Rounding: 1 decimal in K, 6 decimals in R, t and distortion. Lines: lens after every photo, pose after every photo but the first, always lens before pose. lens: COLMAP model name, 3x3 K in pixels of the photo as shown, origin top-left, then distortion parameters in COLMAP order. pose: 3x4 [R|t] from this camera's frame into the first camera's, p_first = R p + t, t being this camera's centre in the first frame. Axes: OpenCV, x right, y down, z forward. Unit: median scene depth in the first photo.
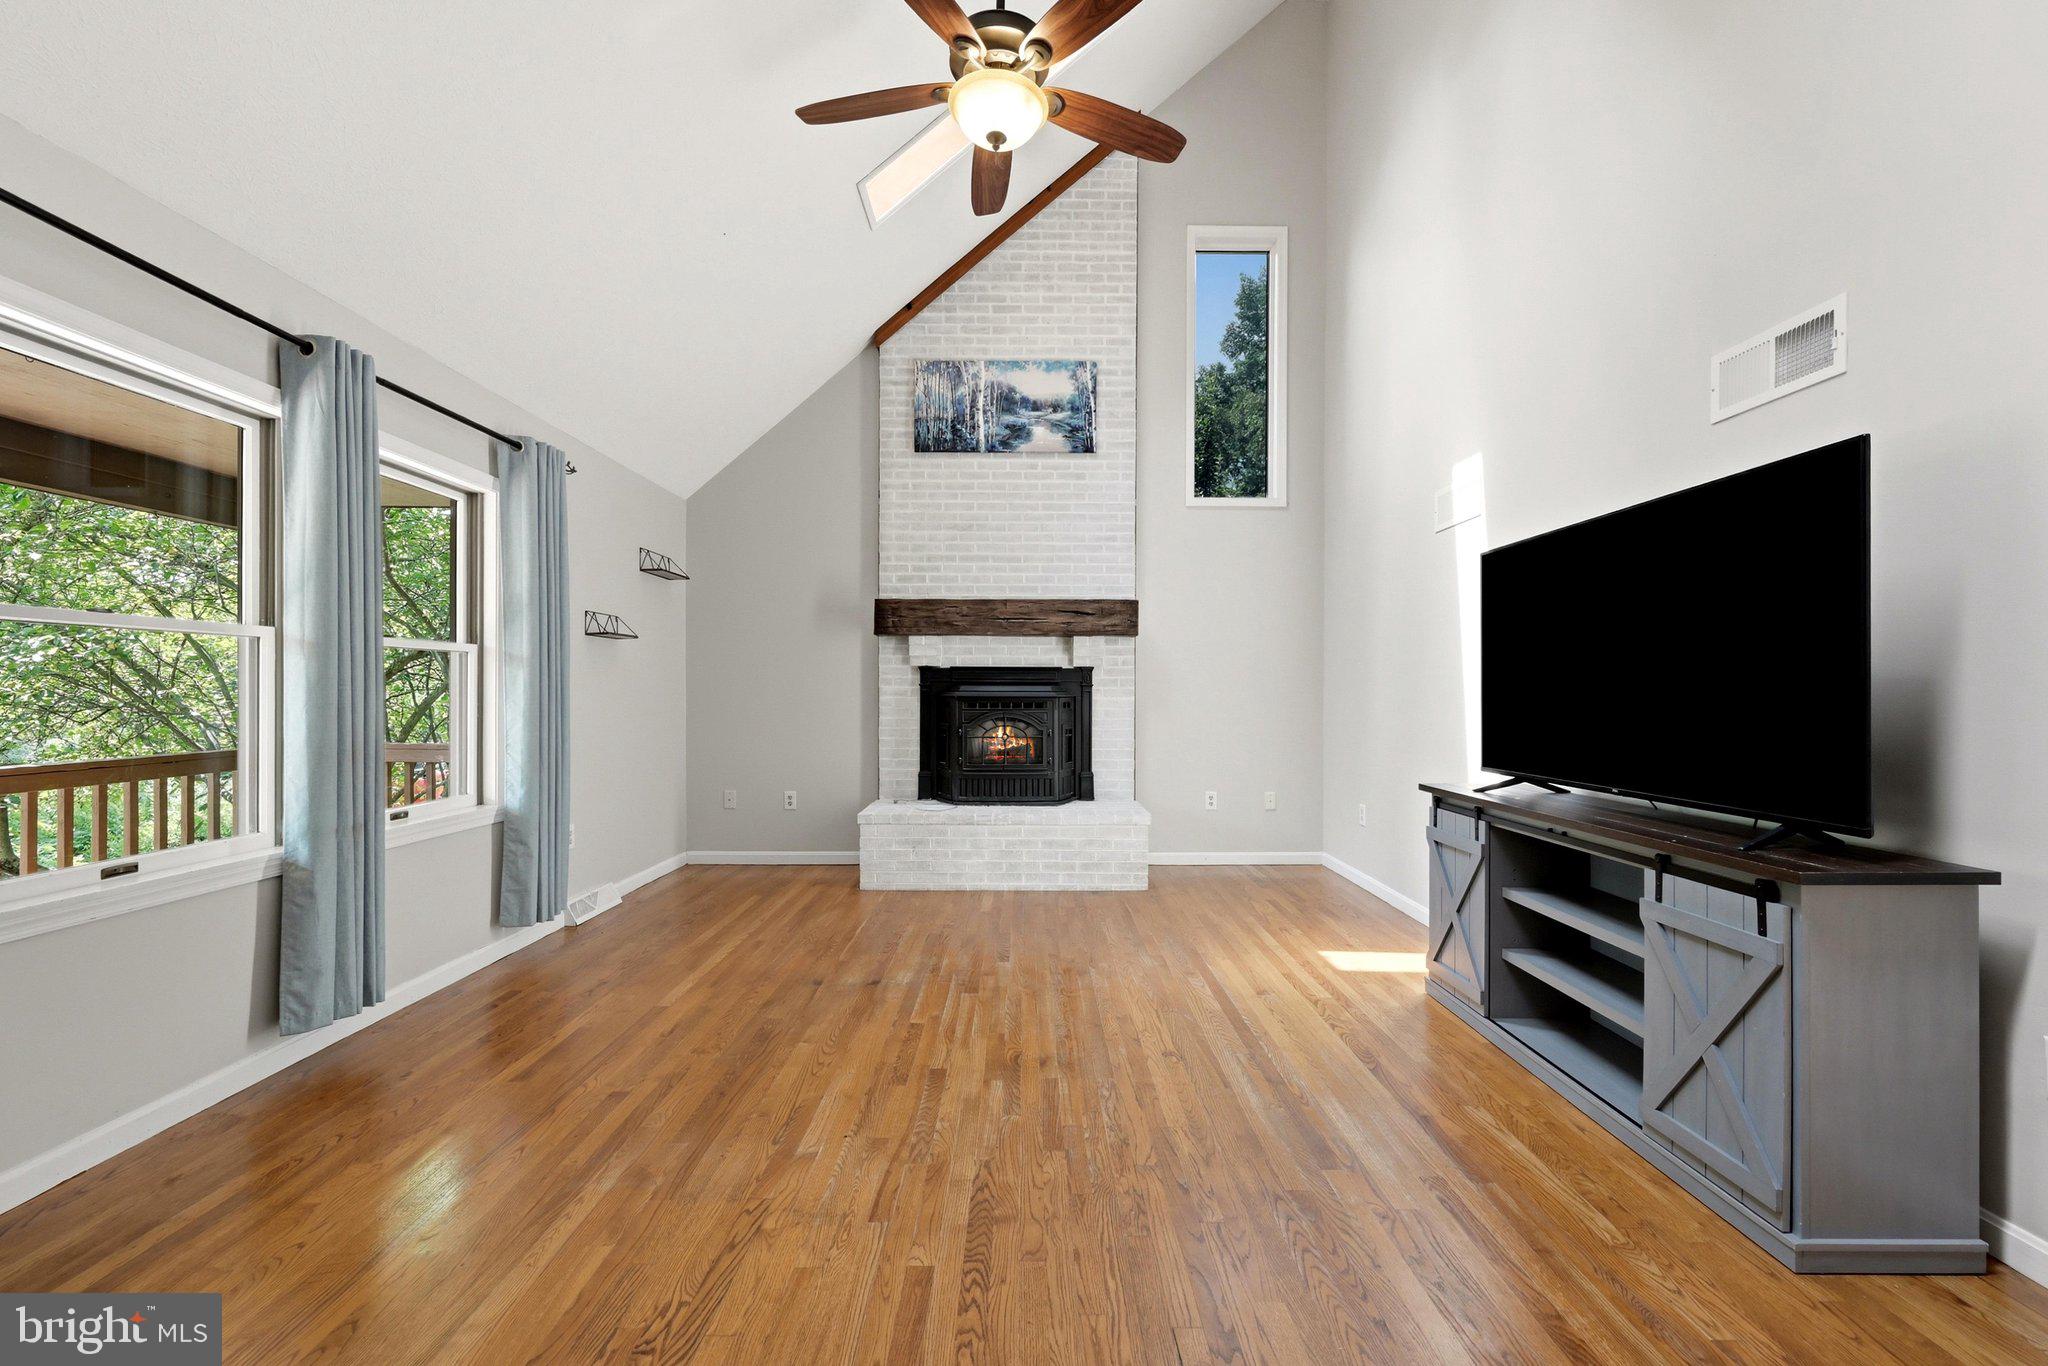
lens RADIAL K [[834.3, 0, 1027.2], [0, 834.3, 695.4], [0, 0, 1]] dist [-0.000390, -0.000023]
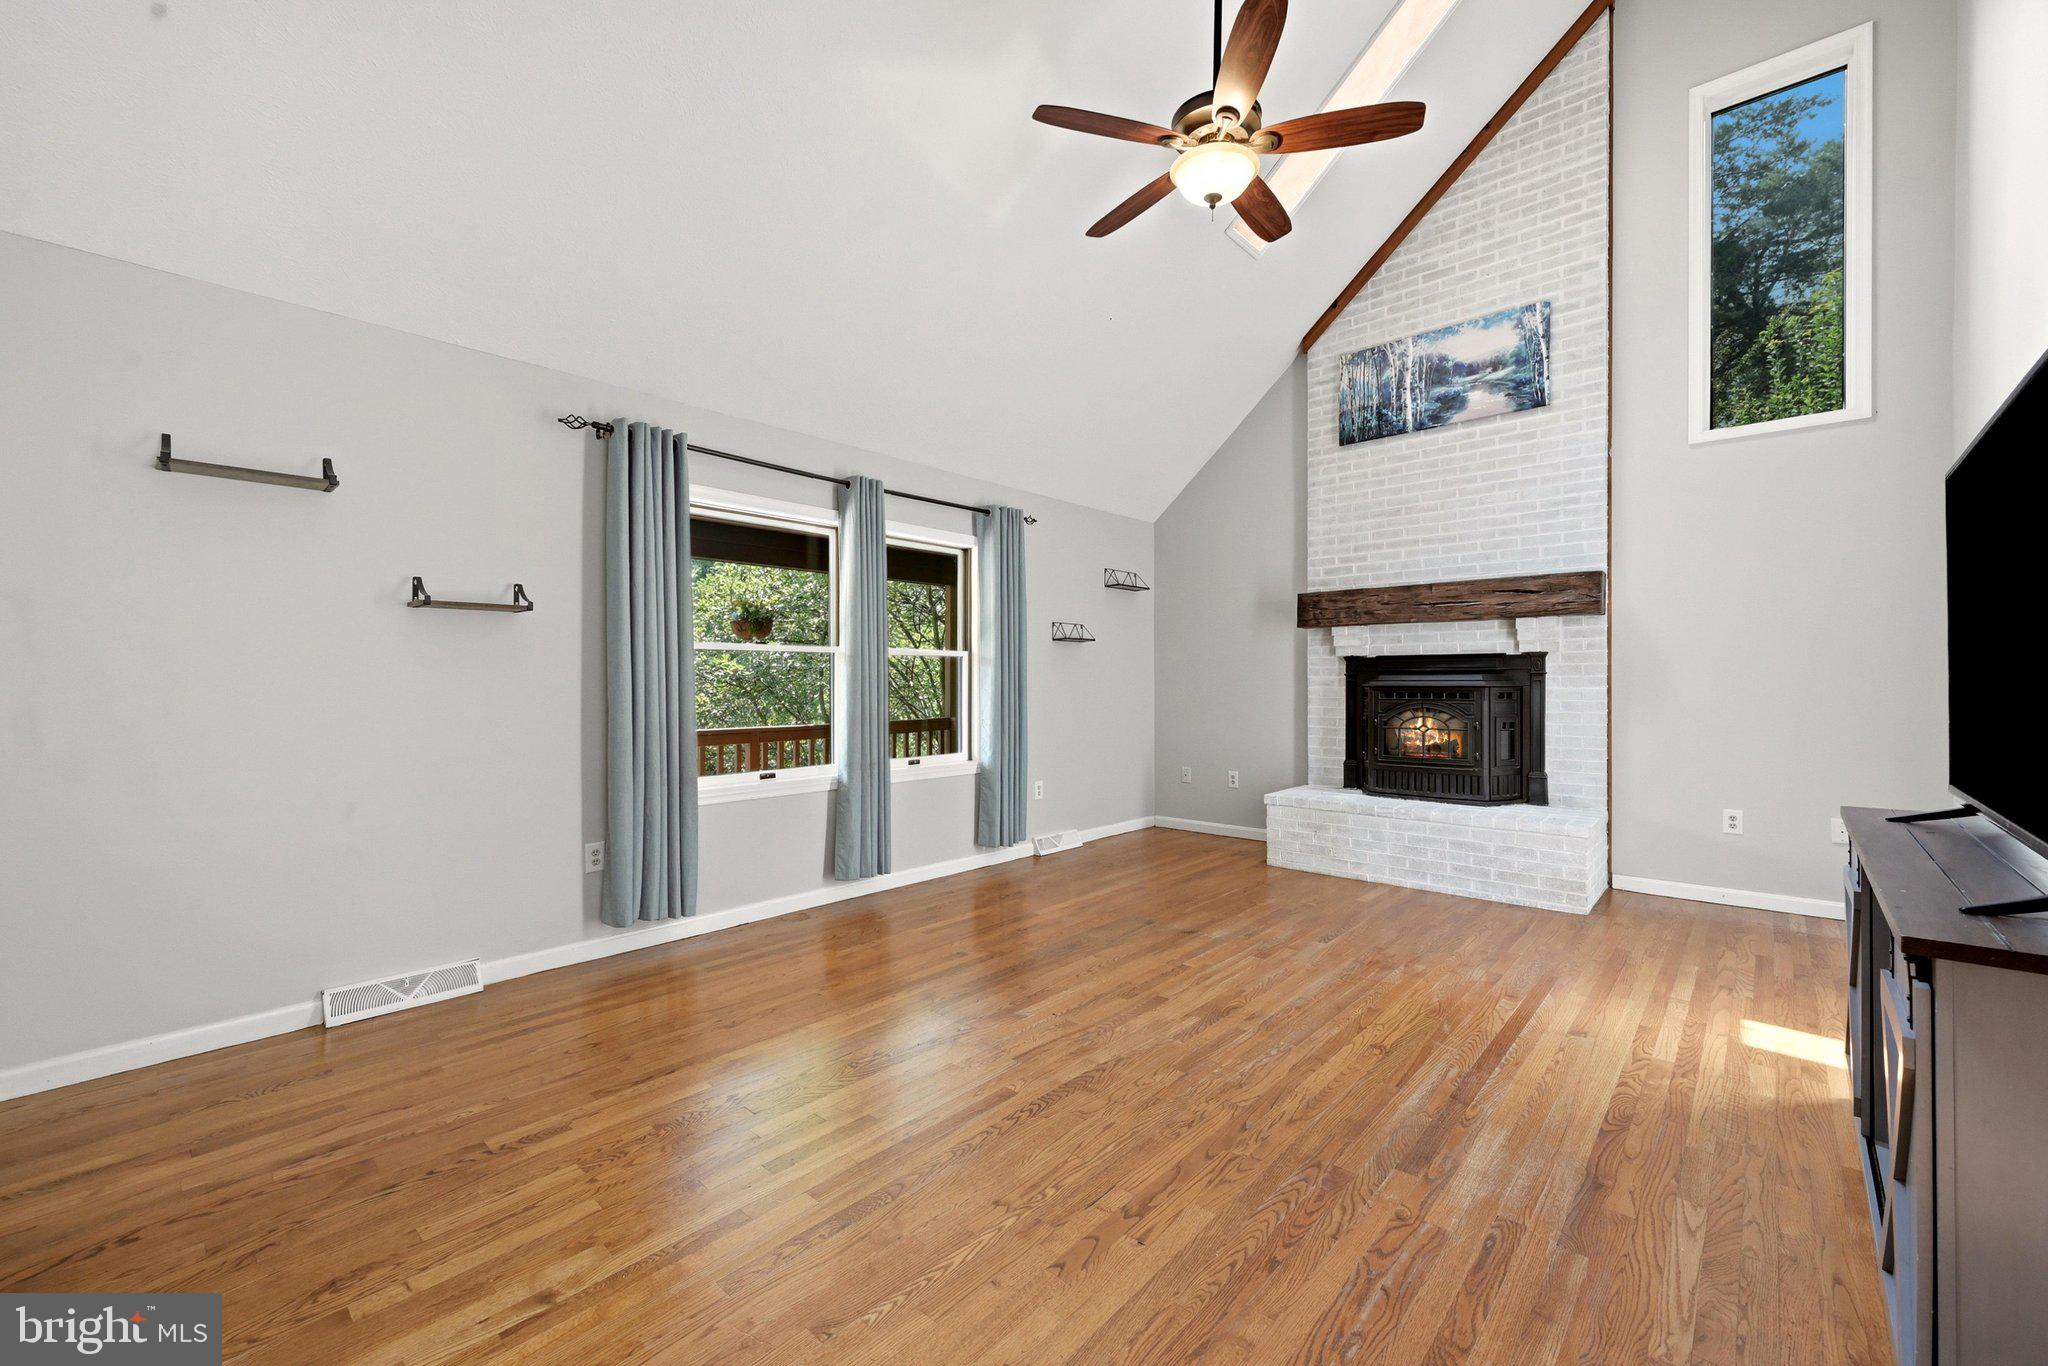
lens RADIAL K [[822.1, 0, 1012.5], [0, 822.1, 682.8], [0, 0, 1]] dist [0.000095, 0.000176]
pose [[0.730577, -0.003999, -0.682818, 0.259371], [0.001380, 0.999989, -0.004380, 0.000829], [0.682828, 0.002258, 0.730575, -0.004733]]
